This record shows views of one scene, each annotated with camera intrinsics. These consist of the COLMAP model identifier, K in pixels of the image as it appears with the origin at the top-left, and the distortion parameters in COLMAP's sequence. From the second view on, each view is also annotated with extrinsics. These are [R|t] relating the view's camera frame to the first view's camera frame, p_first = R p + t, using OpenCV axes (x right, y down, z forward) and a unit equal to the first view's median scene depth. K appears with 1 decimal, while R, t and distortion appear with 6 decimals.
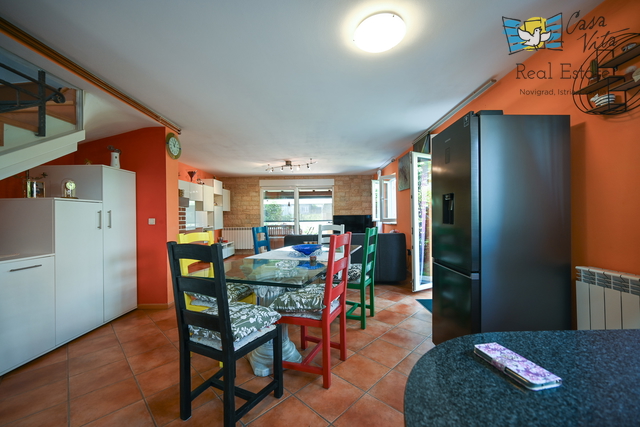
lens RADIAL K [[251.1, 0, 320.2], [0, 251.1, 214.5], [0, 0, 1]] dist [-0.001075, 0.000380]
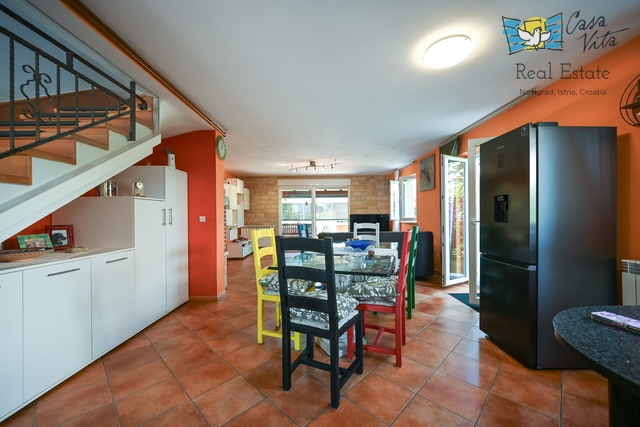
lens RADIAL K [[251.1, 0, 320.0], [0, 251.1, 214.2], [0, 0, 1]] dist [-0.001075, 0.000380]
pose [[0.999979, 0.005022, 0.004147, -0.251609], [-0.005032, 0.999984, 0.002407, 0.003050], [-0.004135, -0.002428, 0.999989, -0.094550]]
